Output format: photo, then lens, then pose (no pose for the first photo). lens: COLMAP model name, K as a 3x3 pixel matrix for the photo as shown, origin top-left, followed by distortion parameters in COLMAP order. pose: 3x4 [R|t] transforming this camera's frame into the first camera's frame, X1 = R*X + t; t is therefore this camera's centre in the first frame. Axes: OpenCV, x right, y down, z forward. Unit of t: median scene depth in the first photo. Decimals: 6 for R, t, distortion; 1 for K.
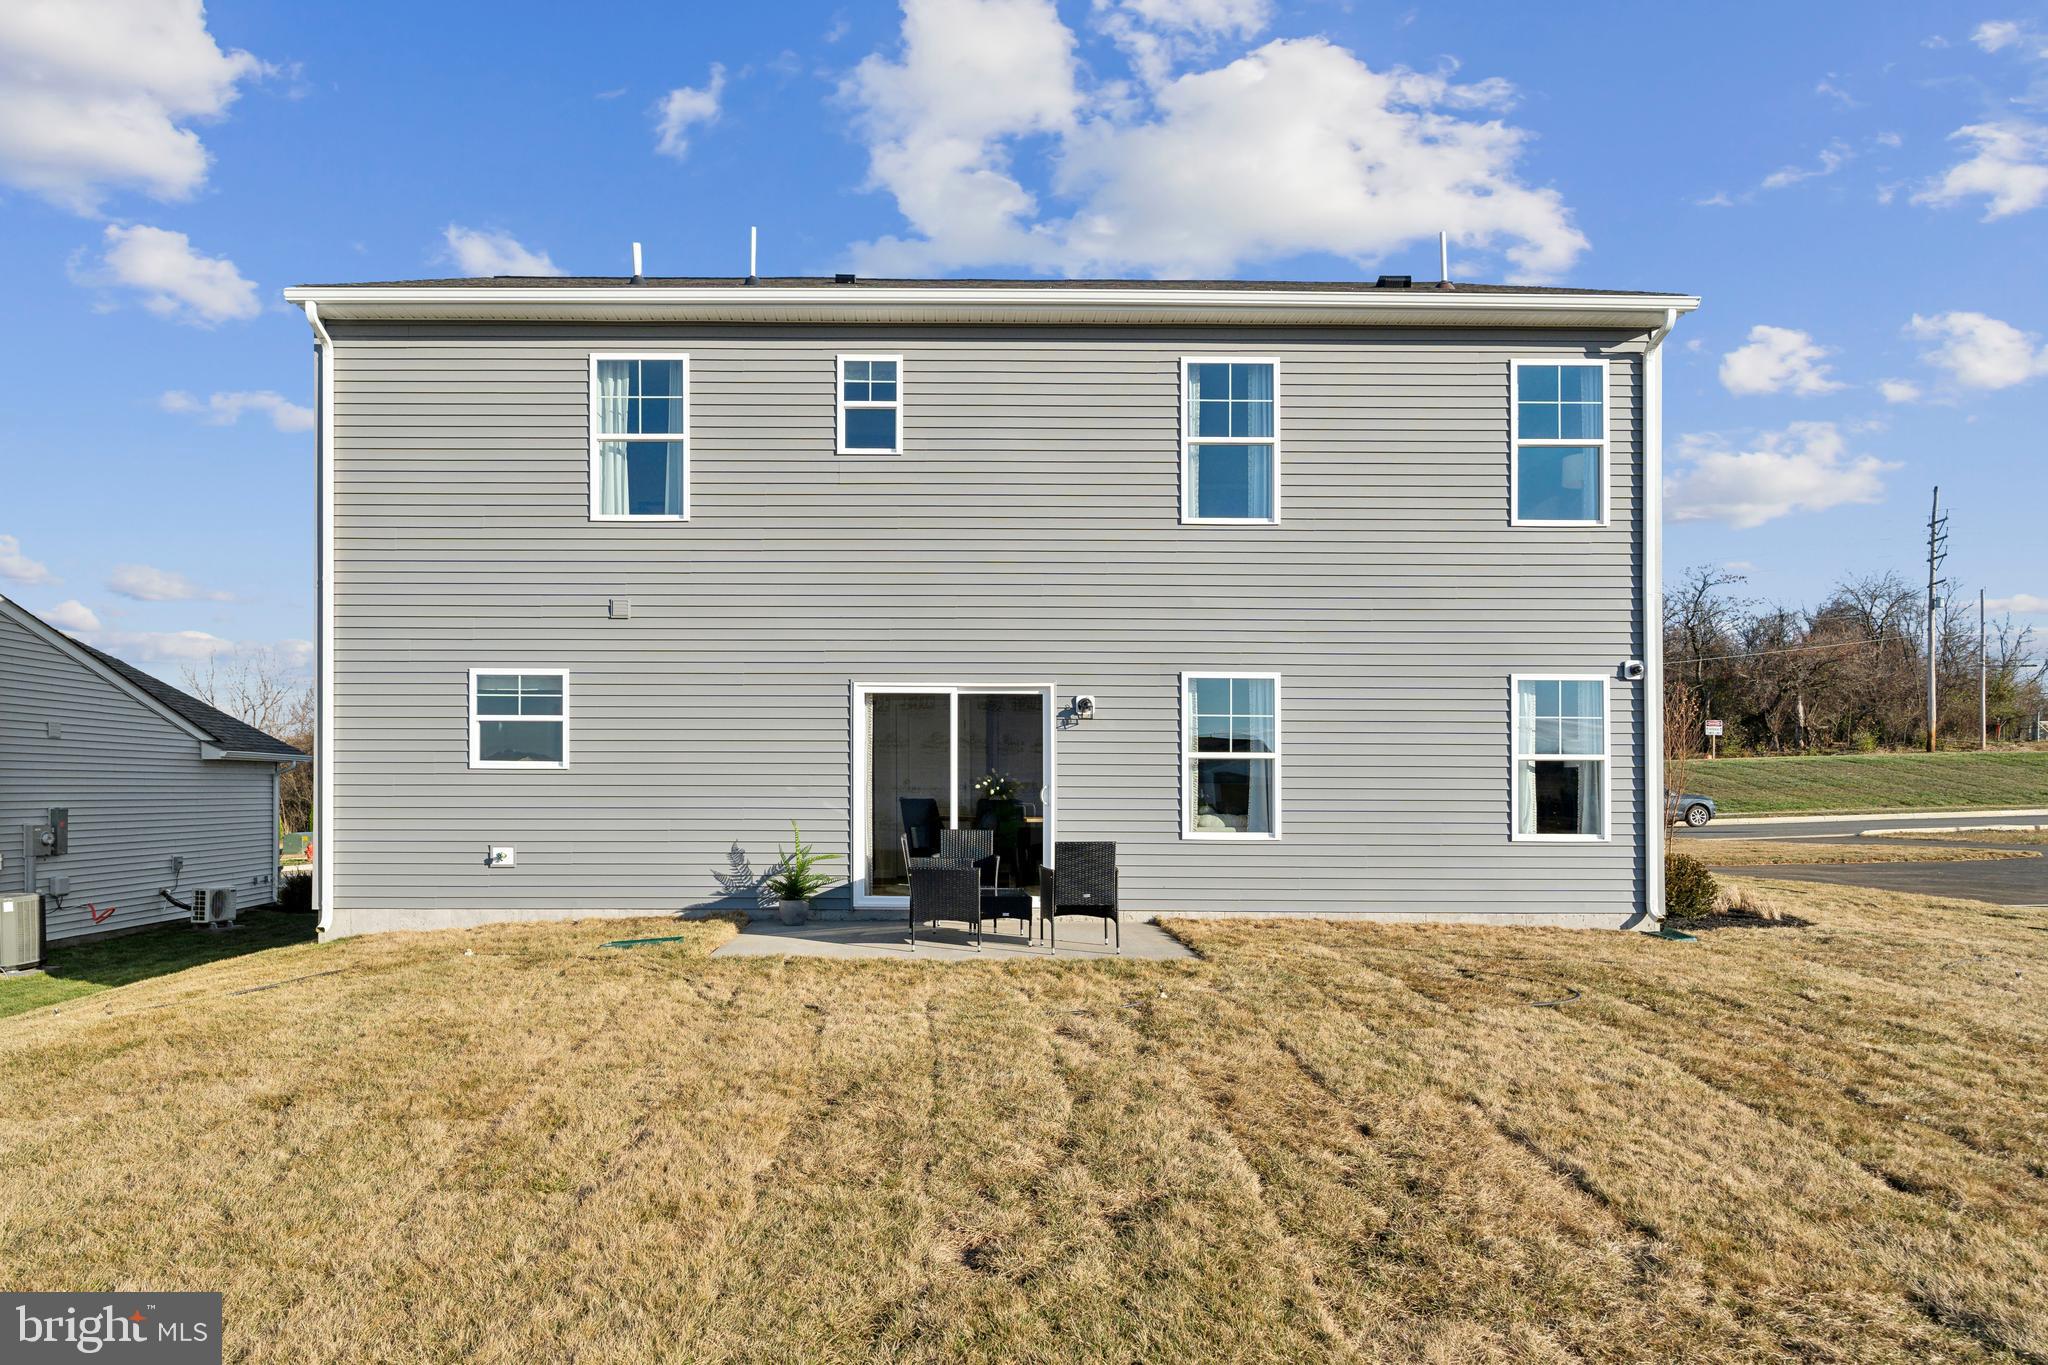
lens RADIAL K [[1128.8, 0, 1024.0], [0, 1128.8, 716.2], [0, 0, 1]] dist [0.001012, -0.000041]
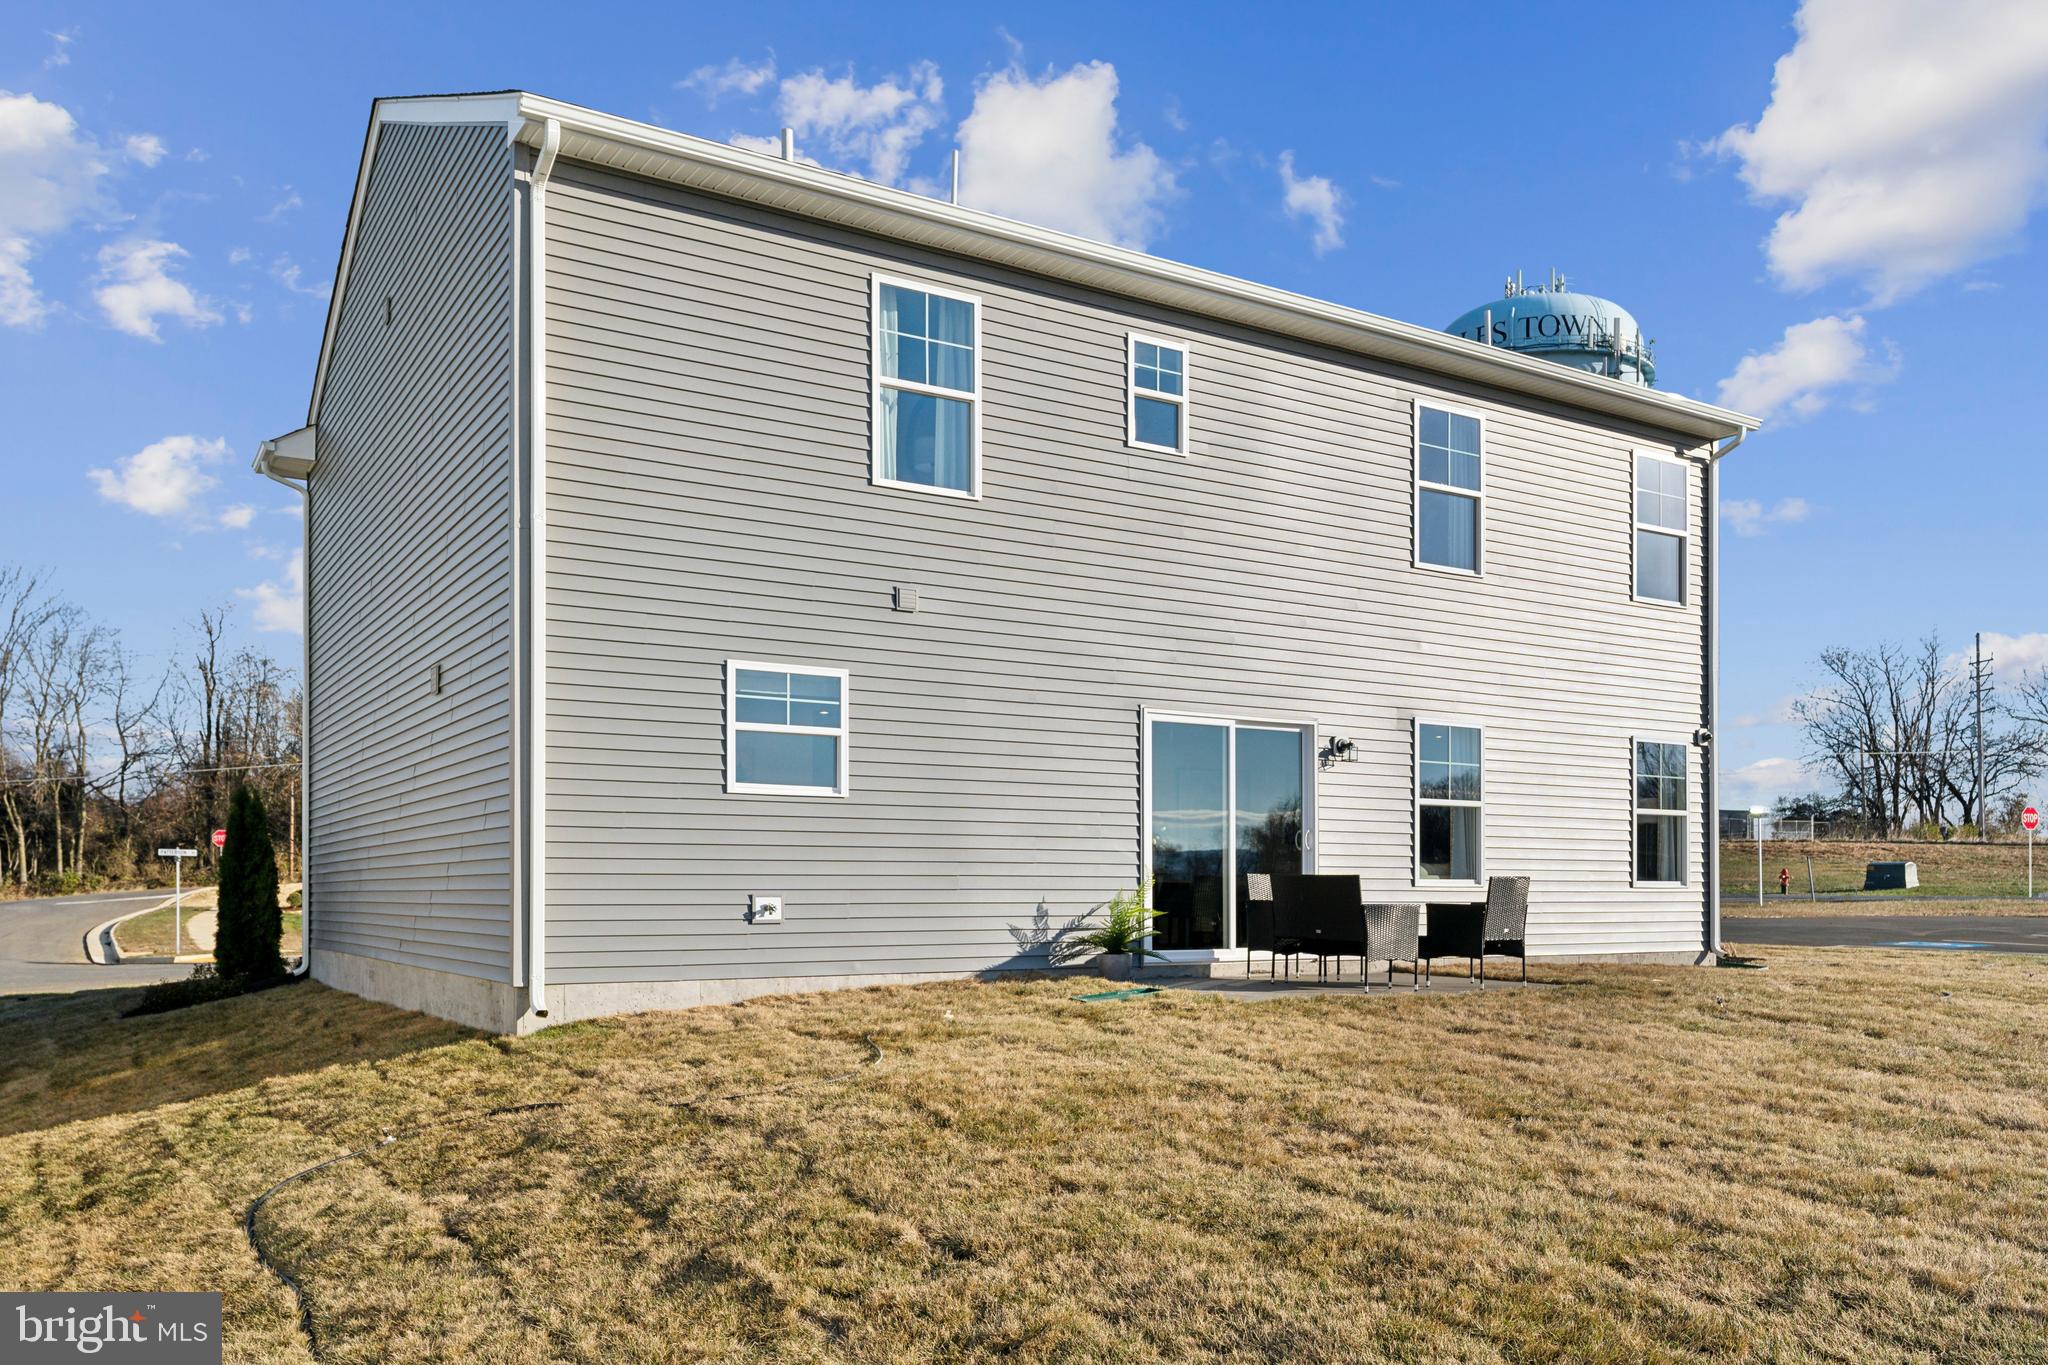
lens RADIAL K [[1586.3, 0, 1024.0], [0, 1586.3, 682.5], [0, 0, 1]] dist [-0.004569, -0.000173]
pose [[0.850864, 0.066551, 0.521155, -0.862442], [-0.057456, 0.997782, -0.033609, -0.002802], [-0.522236, -0.001347, 0.852800, -0.007916]]
